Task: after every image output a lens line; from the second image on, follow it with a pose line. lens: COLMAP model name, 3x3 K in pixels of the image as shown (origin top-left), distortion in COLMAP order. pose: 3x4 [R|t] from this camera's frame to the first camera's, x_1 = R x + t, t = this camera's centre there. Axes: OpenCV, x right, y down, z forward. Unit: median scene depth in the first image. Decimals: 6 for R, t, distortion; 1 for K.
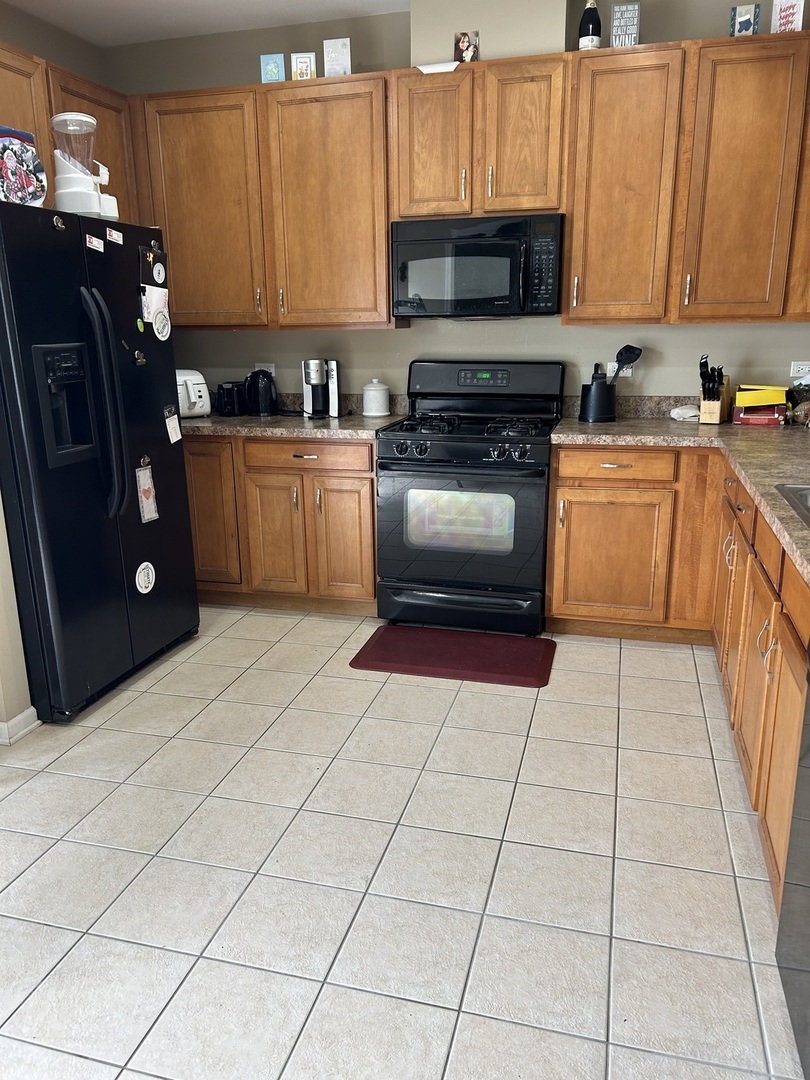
lens RADIAL K [[816.1, 0, 400.4], [0, 816.1, 544.9], [0, 0, 1]] dist [0.029043, -0.046414]
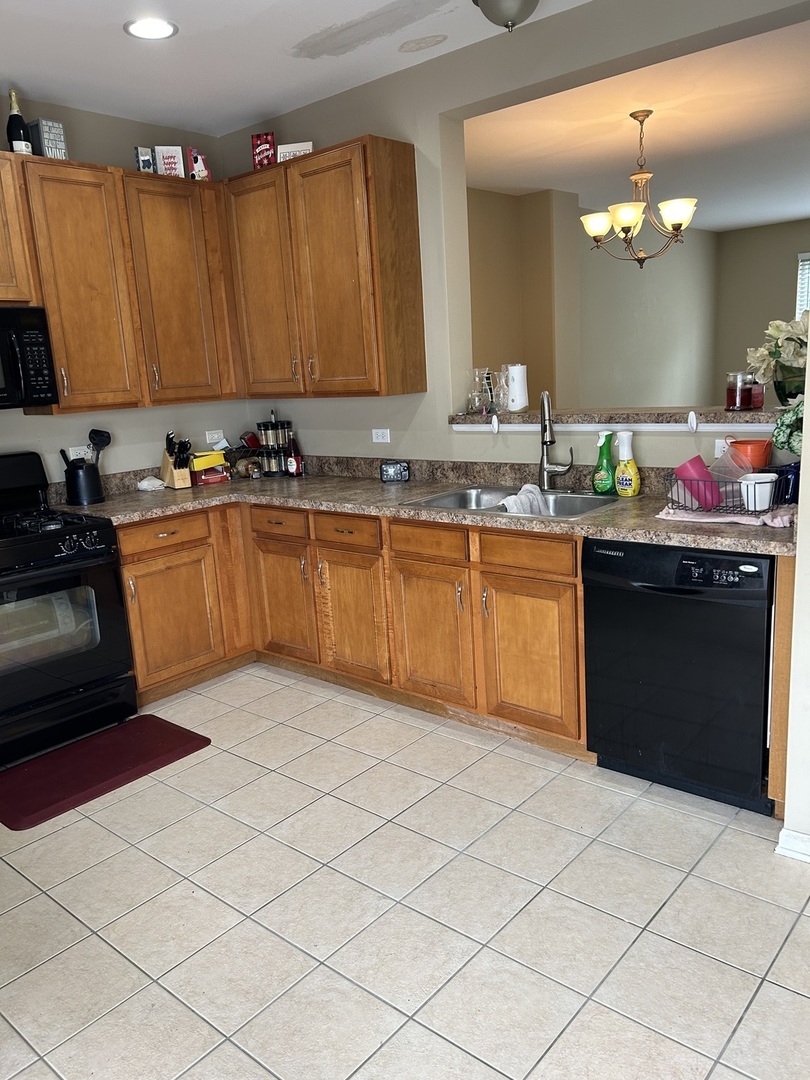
lens RADIAL K [[816.1, 0, 400.2], [0, 816.1, 540.1], [0, 0, 1]] dist [0.029043, -0.046414]
pose [[0.423670, -0.202050, 0.882995, -0.569500], [0.289608, 0.953854, 0.079308, -0.084425], [-0.858272, 0.222122, 0.462634, 0.222075]]
